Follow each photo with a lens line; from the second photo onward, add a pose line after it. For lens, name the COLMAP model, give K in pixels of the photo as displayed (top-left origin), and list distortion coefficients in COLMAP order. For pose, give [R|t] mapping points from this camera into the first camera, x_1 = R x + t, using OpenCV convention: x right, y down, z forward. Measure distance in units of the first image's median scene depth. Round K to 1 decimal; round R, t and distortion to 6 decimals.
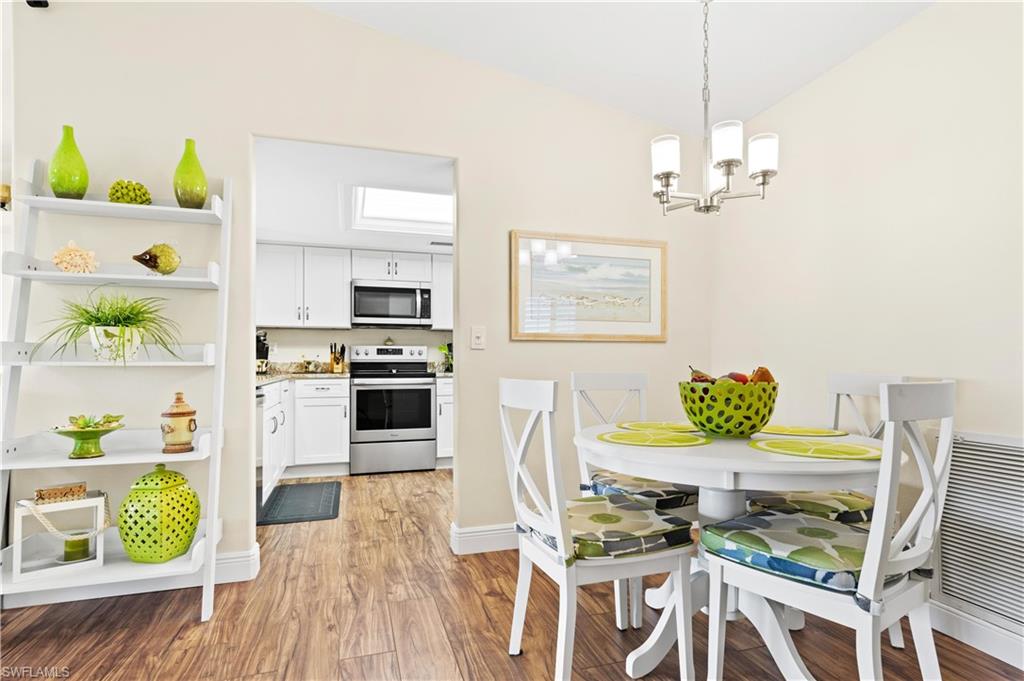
lens RADIAL K [[507.6, 0, 512.3], [0, 507.6, 355.4], [0, 0, 1]] dist [0.000041, 0.000318]
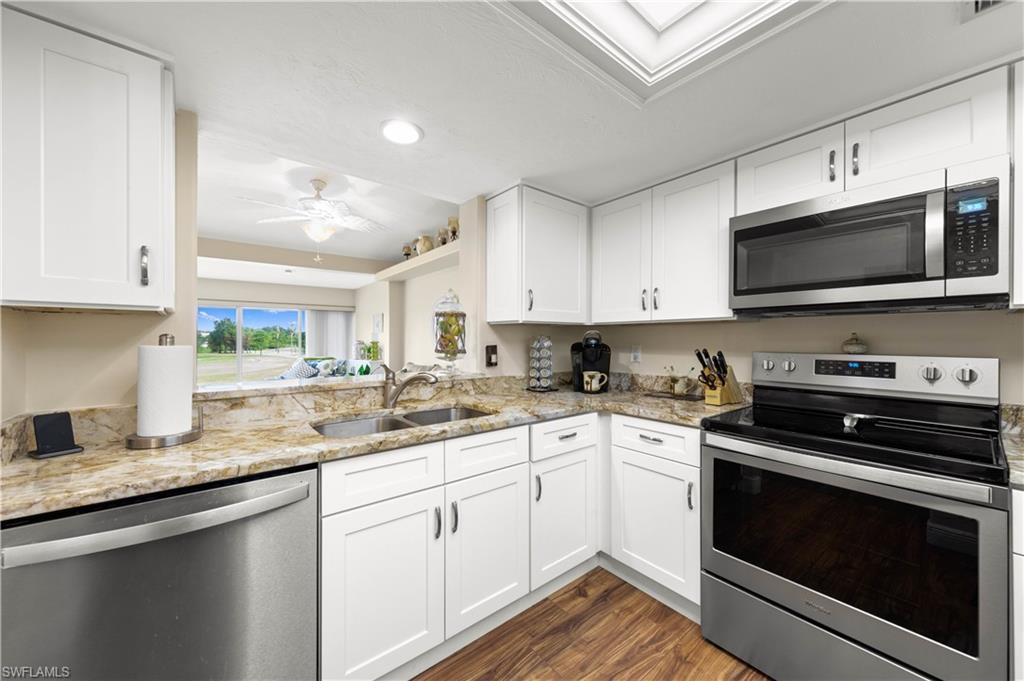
lens RADIAL K [[372.4, 0, 512.3], [0, 372.4, 339.7], [0, 0, 1]] dist [0.004914, -0.000383]
pose [[0.364981, 0.004377, -0.931005, -0.058547], [0.008340, 0.999933, 0.007971, -0.038372], [0.930978, -0.010674, 0.364920, 0.658799]]
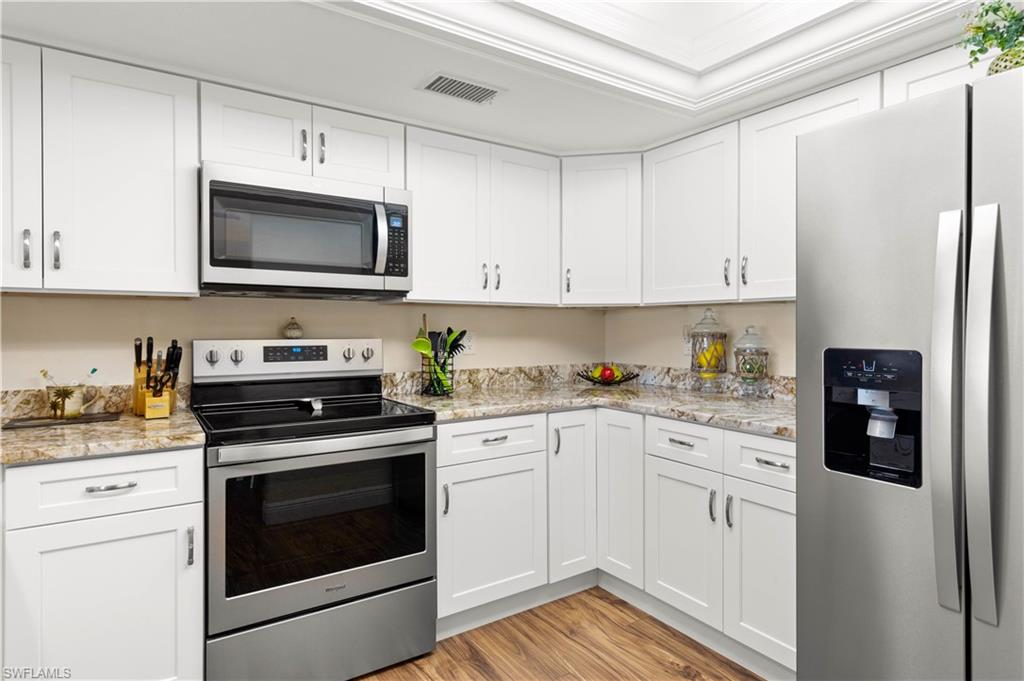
lens RADIAL K [[564.6, 0, 515.1], [0, 564.6, 329.7], [0, 0, 1]] dist [0.008244, -0.002277]
pose [[0.961181, 0.003527, 0.275895, -0.208481], [-0.008198, 0.999842, 0.015781, -0.037699], [-0.275796, -0.017430, 0.961058, 0.536405]]
